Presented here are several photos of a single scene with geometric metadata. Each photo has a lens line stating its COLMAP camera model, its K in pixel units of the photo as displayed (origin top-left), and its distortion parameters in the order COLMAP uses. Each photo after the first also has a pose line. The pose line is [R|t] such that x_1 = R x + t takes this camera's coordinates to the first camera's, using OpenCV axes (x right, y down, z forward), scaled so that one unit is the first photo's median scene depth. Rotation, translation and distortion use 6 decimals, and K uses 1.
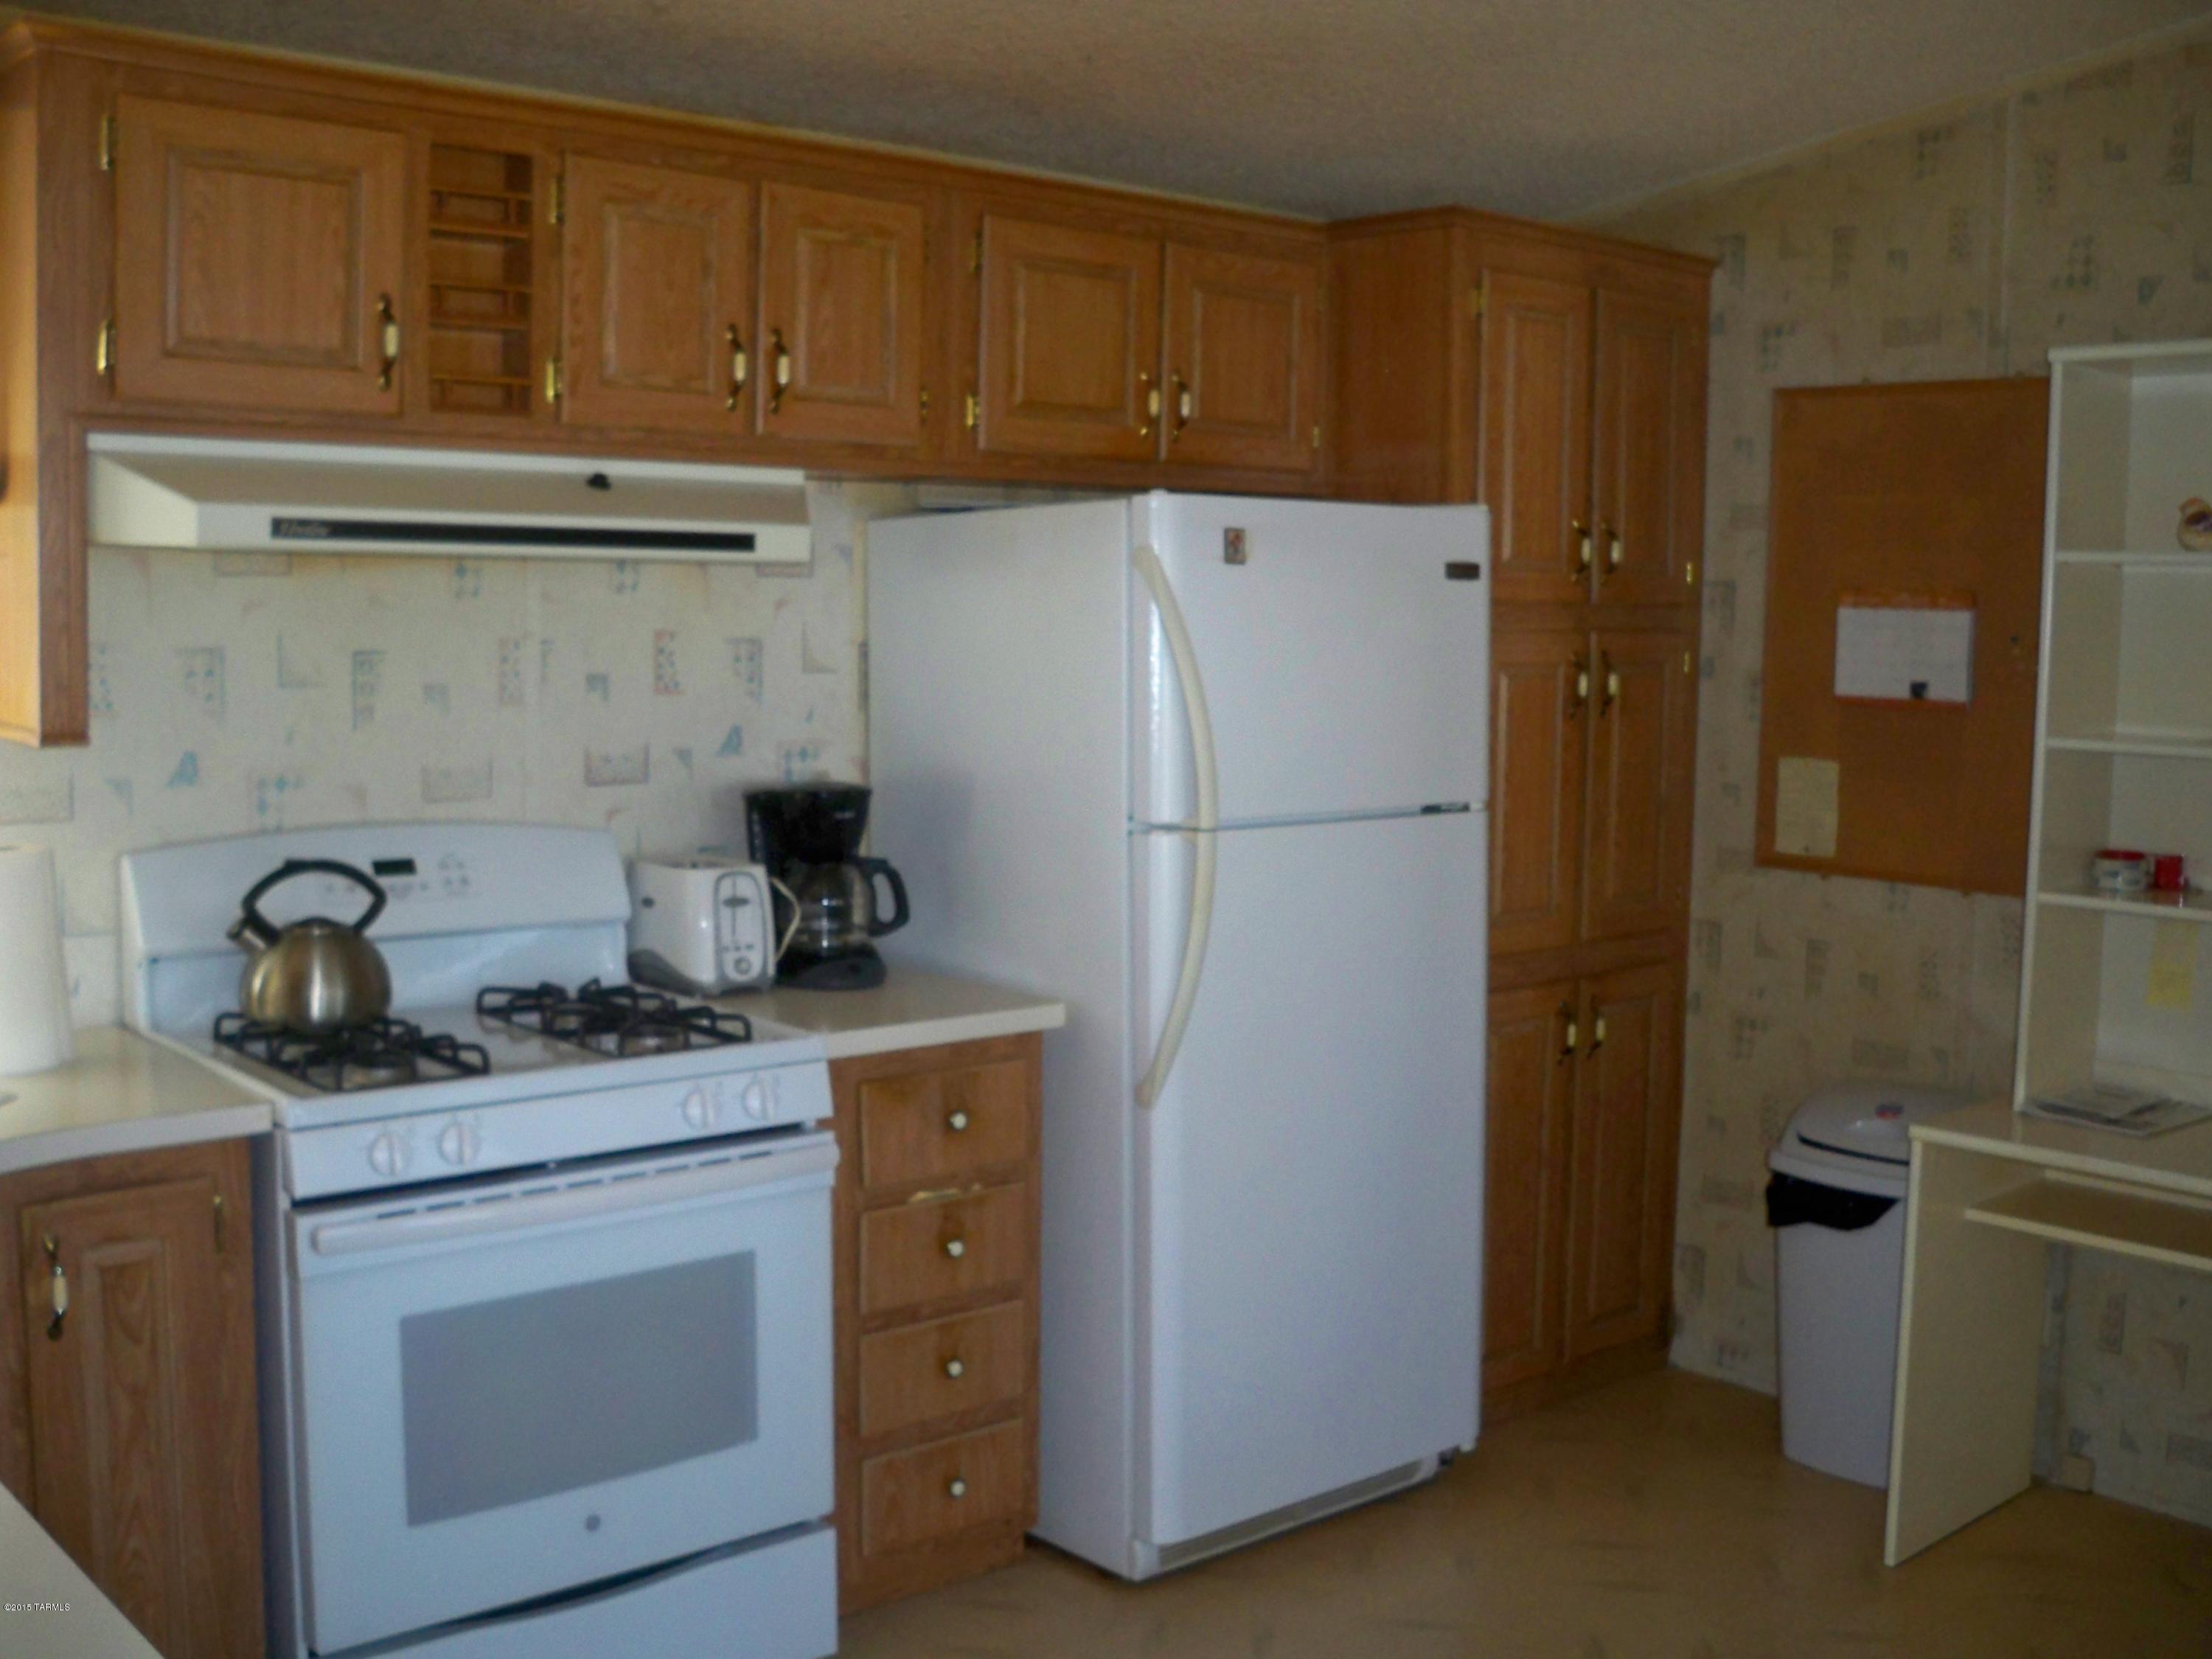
lens RADIAL K [[2279.4, 0, 1106.0], [0, 2279.4, 829.5], [0, 0, 1]] dist [-0.125814, 0.011980]
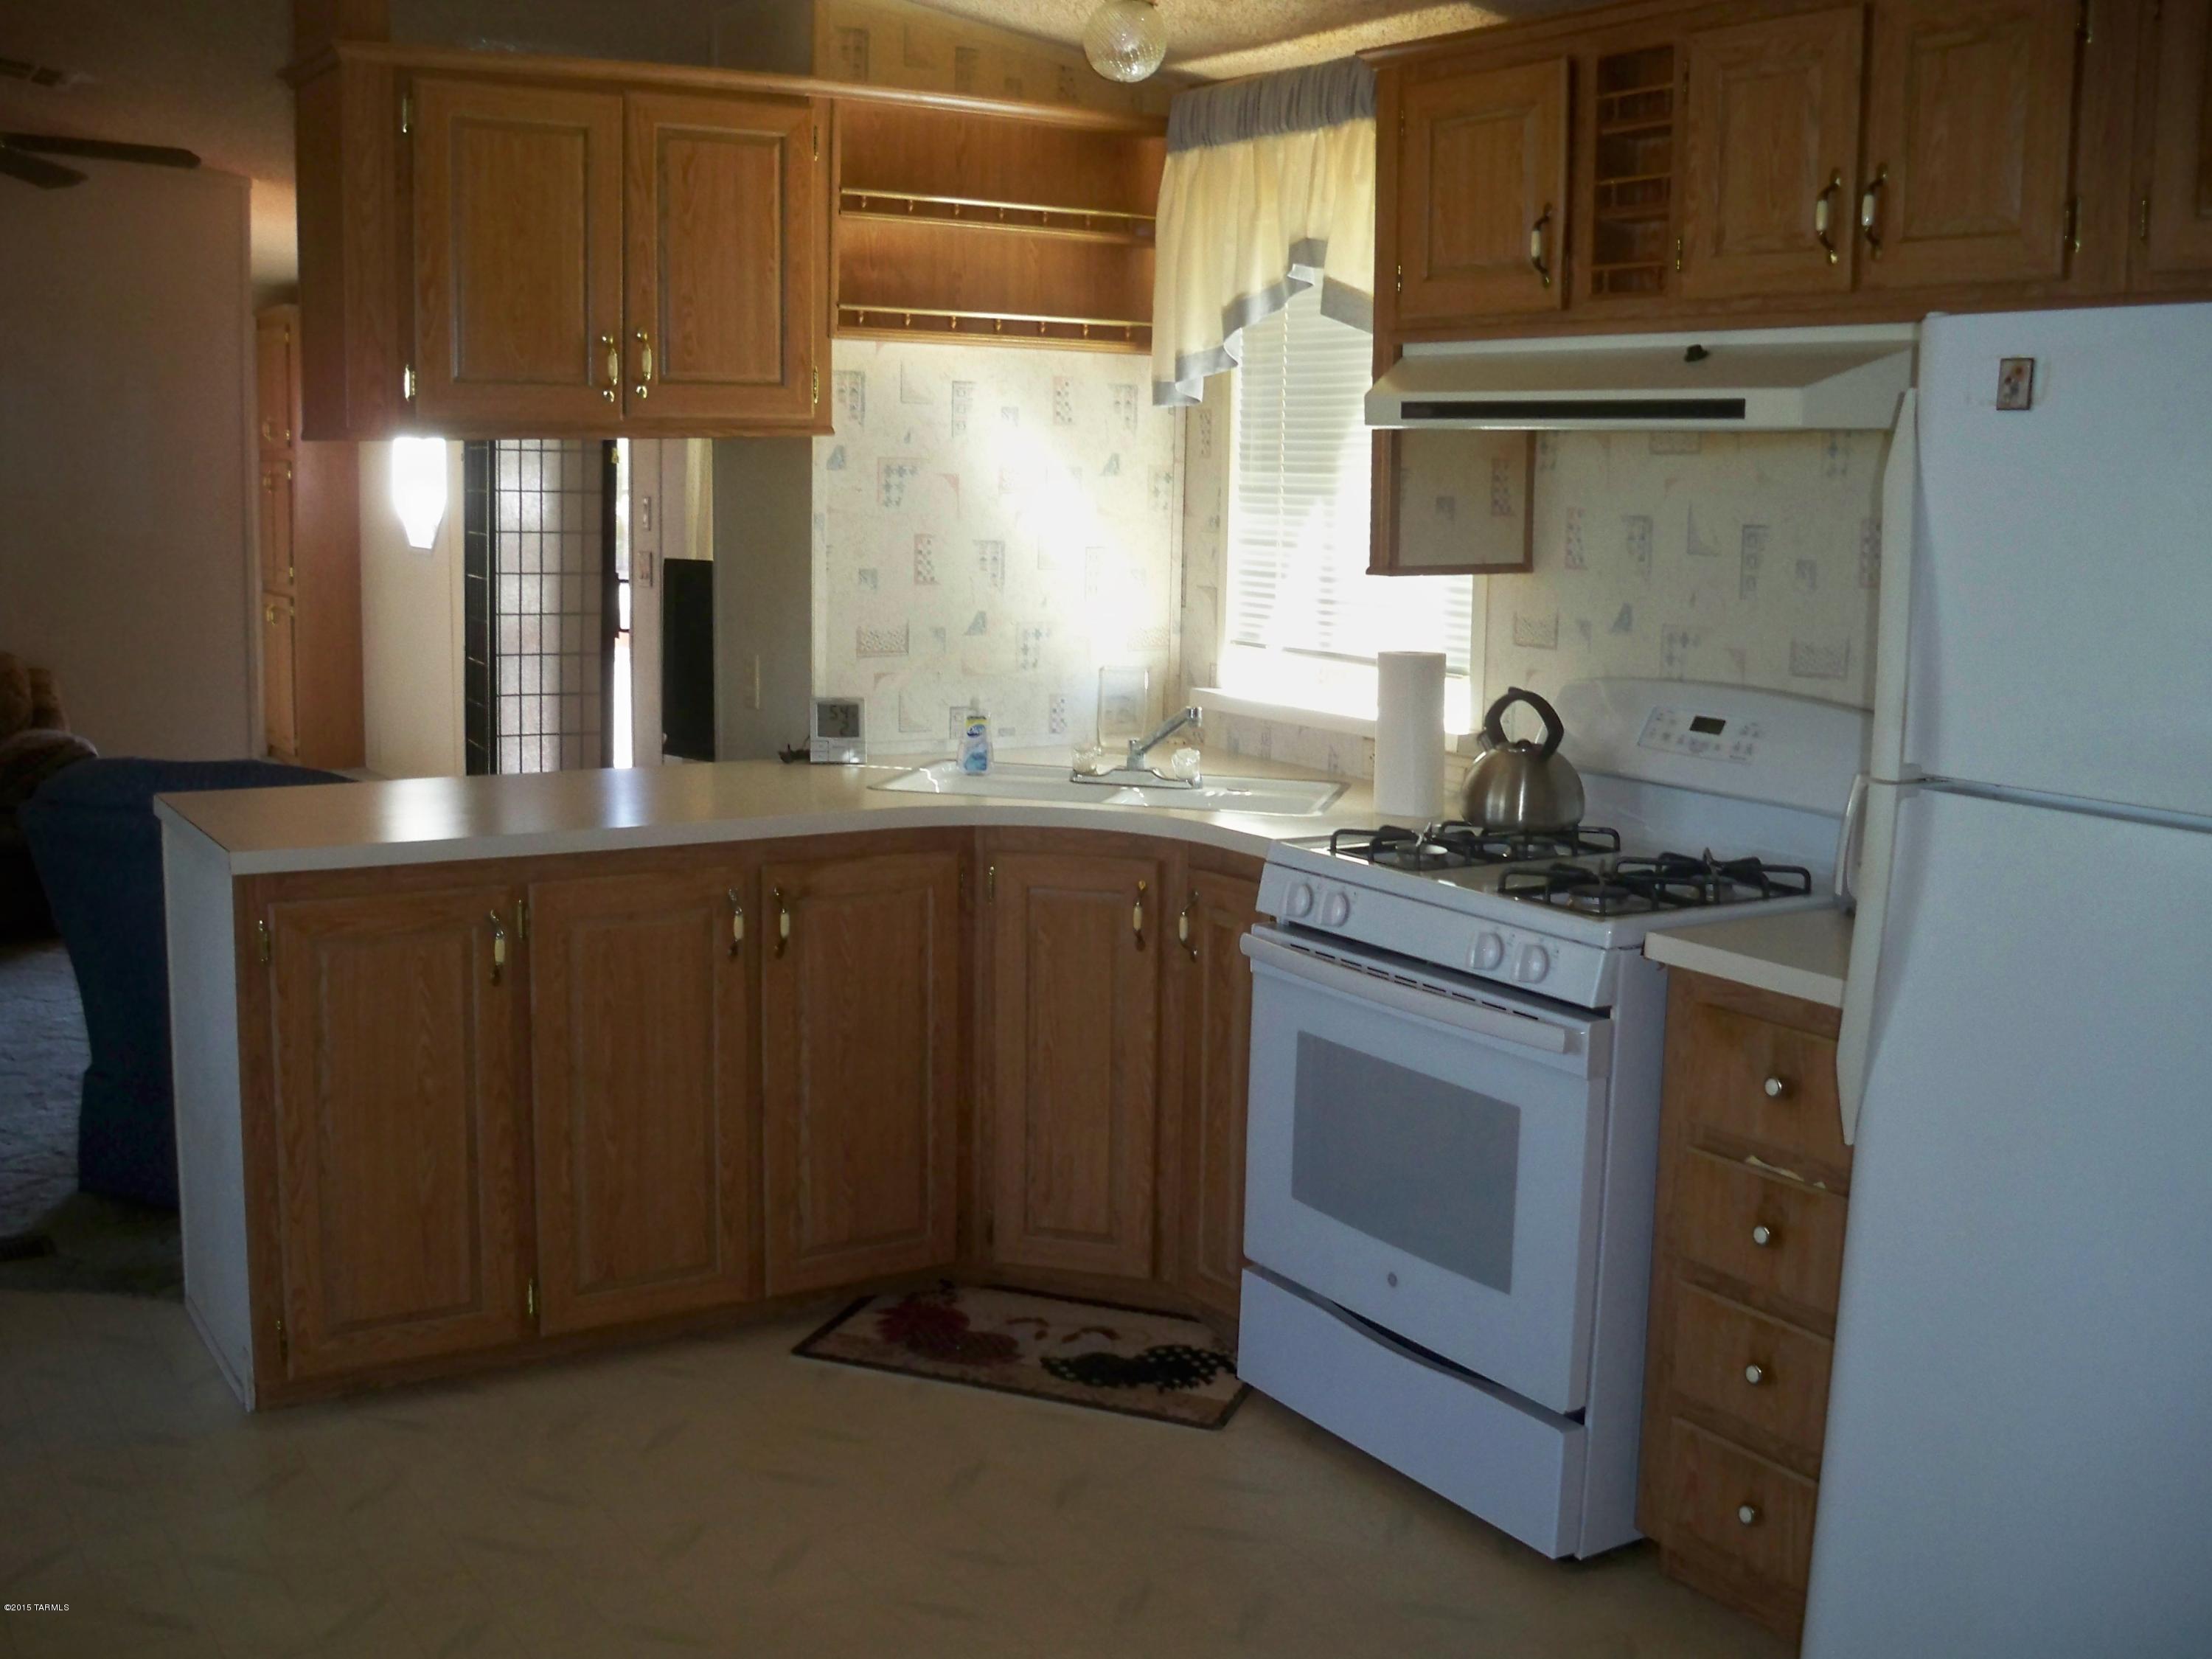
lens RADIAL K [[2298.4, 0, 1105.9], [0, 2298.4, 794.7], [0, 0, 1]] dist [-0.106093, 0.035439]
pose [[-0.146075, 0.119327, -0.982050, 0.812251], [-0.118131, 0.983492, 0.137074, -0.066892], [0.982195, 0.136033, -0.129567, 0.876252]]
